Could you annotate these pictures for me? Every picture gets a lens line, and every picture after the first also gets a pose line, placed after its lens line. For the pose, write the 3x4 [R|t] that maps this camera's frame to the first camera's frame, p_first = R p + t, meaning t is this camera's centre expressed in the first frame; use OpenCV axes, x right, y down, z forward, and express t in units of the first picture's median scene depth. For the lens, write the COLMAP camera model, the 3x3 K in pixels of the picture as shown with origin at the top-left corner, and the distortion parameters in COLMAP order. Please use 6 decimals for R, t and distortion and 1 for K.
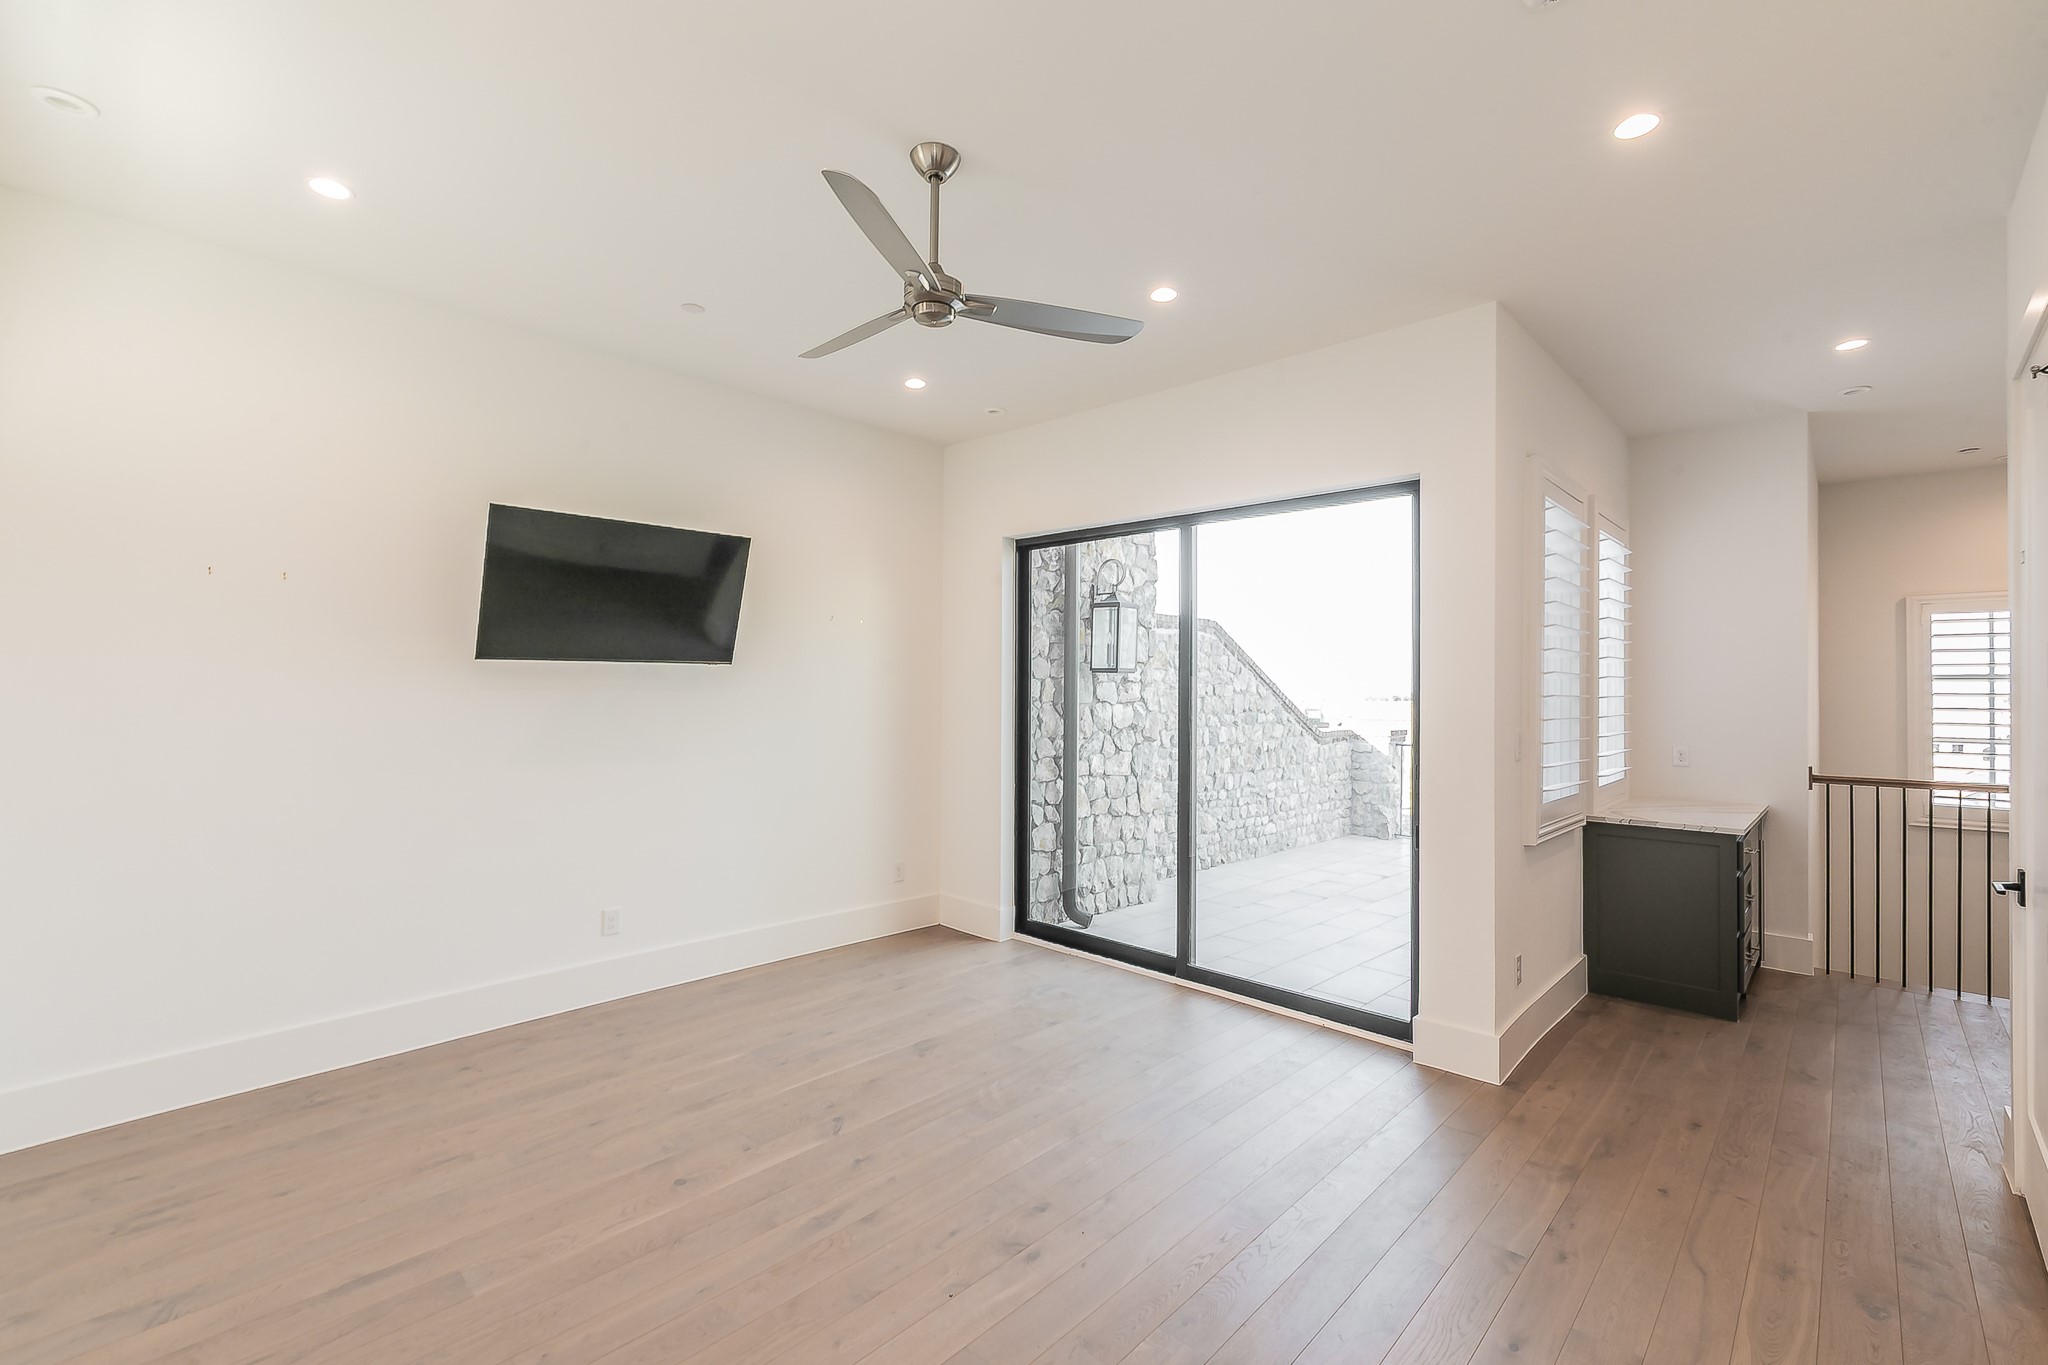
lens RADIAL K [[887.7, 0, 1028.2], [0, 887.7, 687.9], [0, 0, 1]] dist [0.000898, 0.000308]
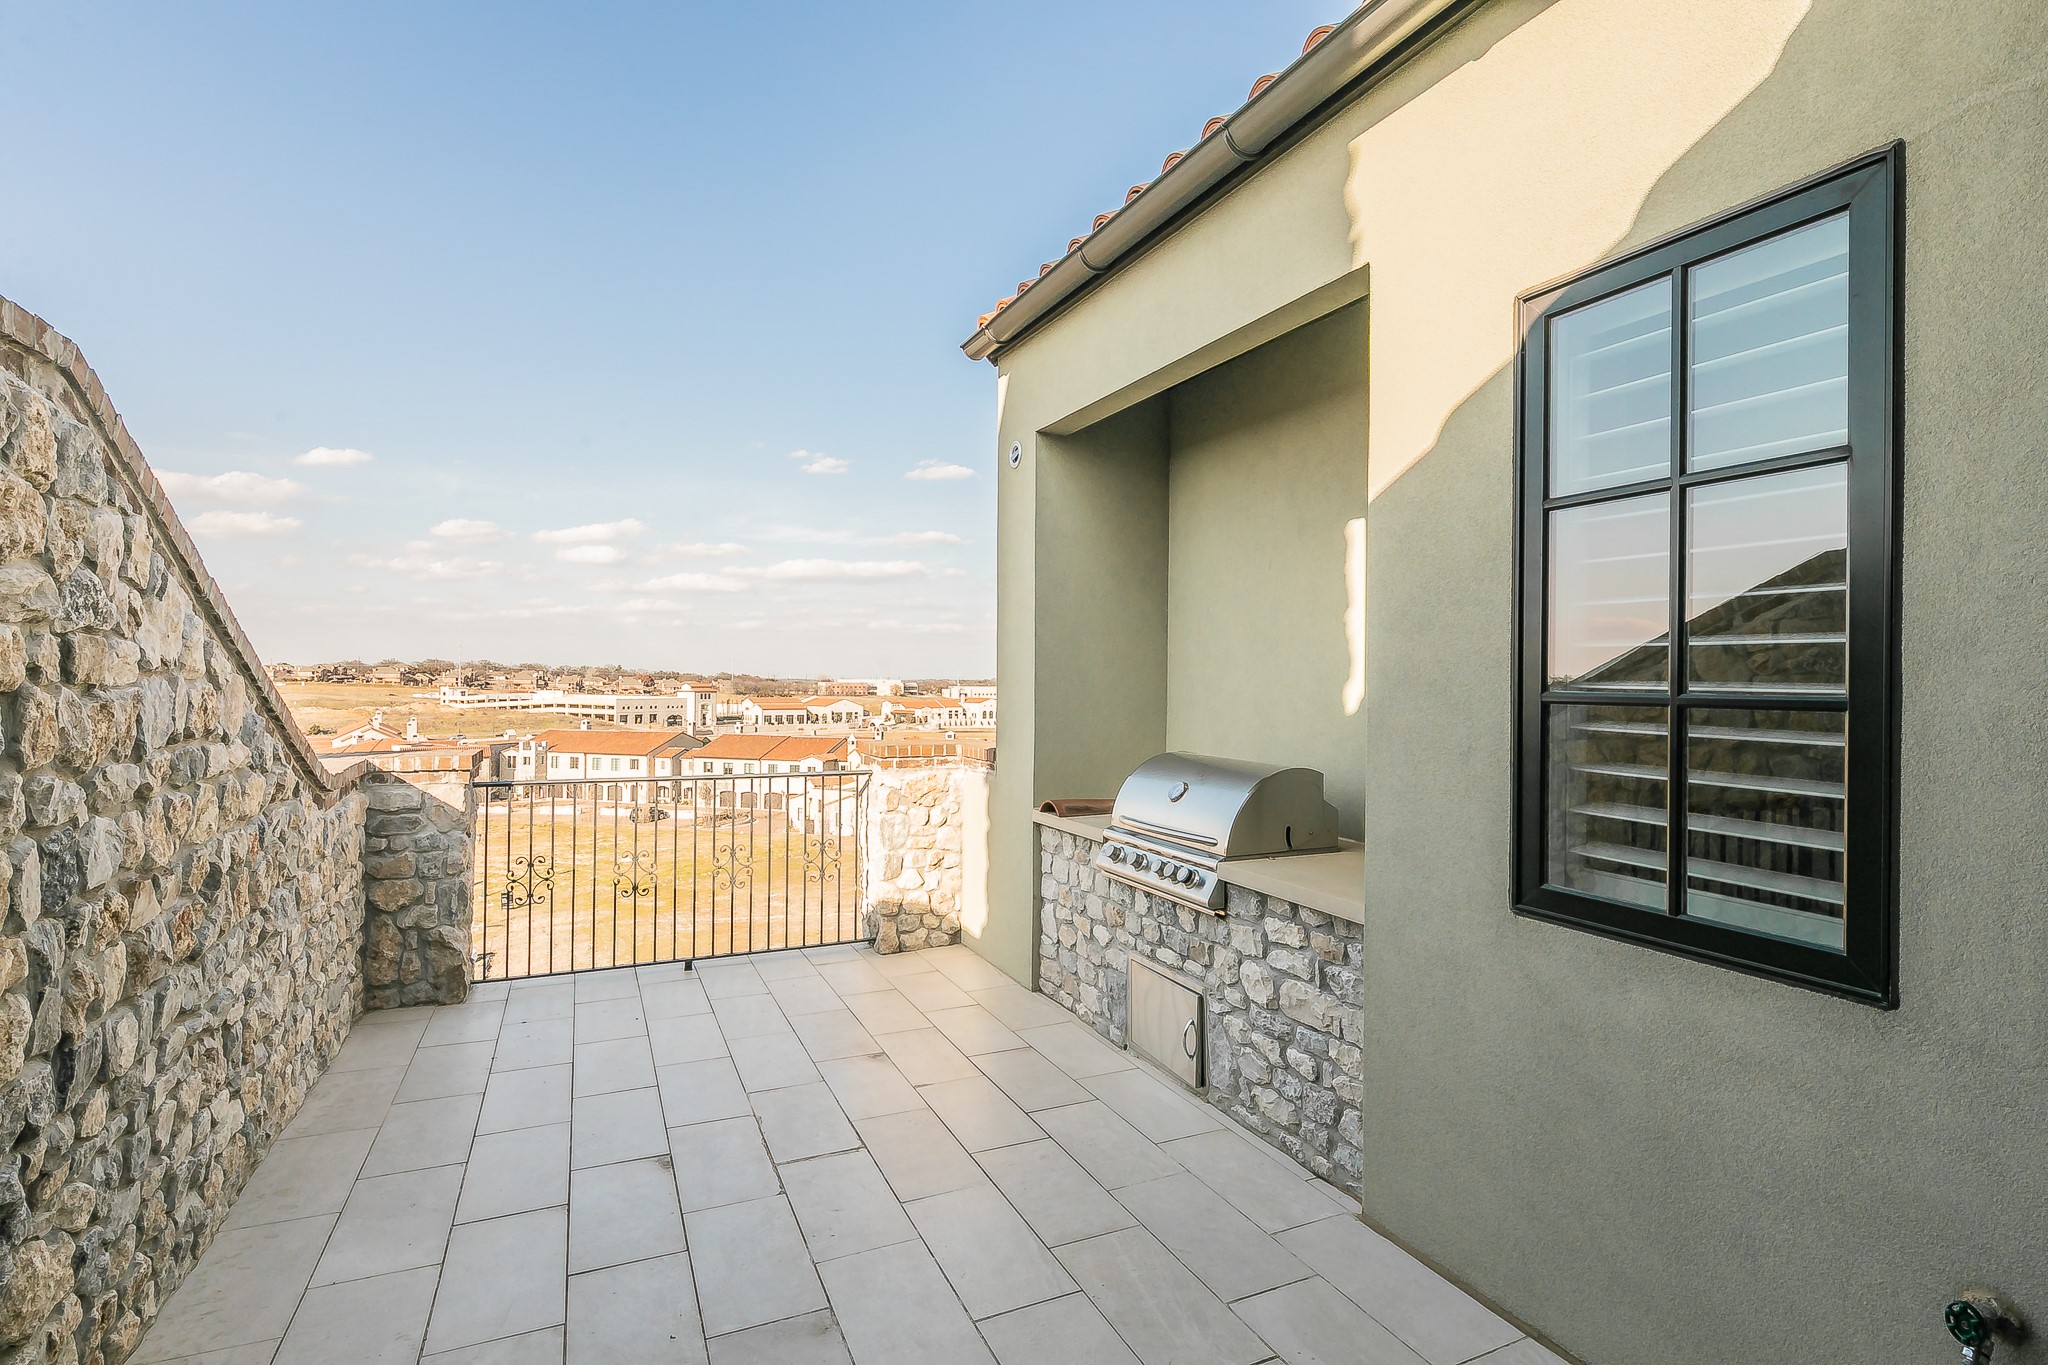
lens RADIAL K [[973.4, 0, 1024.0], [0, 973.4, 675.4], [0, 0, 1]] dist [0.000285, 0.000074]
pose [[0.384510, -0.000805, 0.923121, 0.073655], [-0.008797, 0.999951, 0.004536, 0.003185], [-0.923079, -0.009865, 0.384484, 0.641667]]
